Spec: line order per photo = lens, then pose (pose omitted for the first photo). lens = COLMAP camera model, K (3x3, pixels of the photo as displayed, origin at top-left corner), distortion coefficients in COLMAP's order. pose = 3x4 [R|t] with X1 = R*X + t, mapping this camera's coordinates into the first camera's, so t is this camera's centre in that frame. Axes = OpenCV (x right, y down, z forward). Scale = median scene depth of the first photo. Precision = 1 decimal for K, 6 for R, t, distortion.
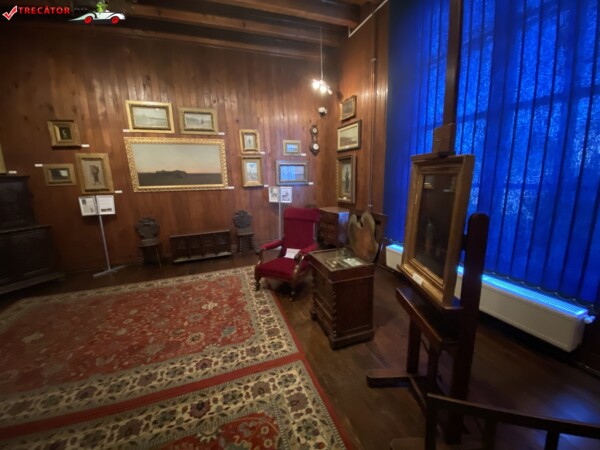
lens RADIAL K [[243.2, 0, 298.2], [0, 243.2, 225.5], [0, 0, 1]] dist [0.016951, -0.018928]
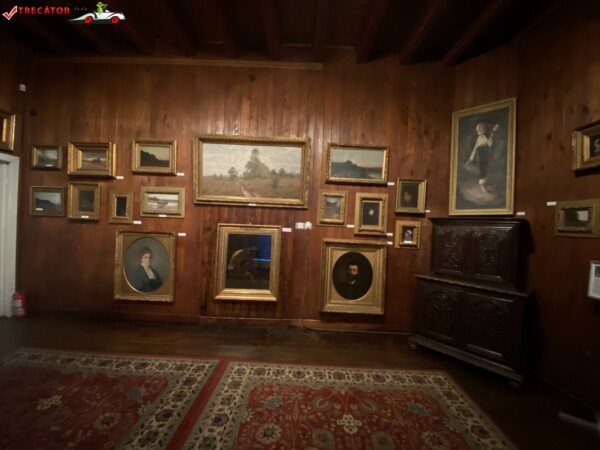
lens RADIAL K [[243.2, 0, 298.2], [0, 243.2, 225.5], [0, 0, 1]] dist [0.016951, -0.018928]
pose [[-0.342149, 0.024495, -0.939327, -0.205725], [-0.215613, 0.970940, 0.103856, -0.104548], [0.914574, 0.238065, -0.326925, 0.562042]]
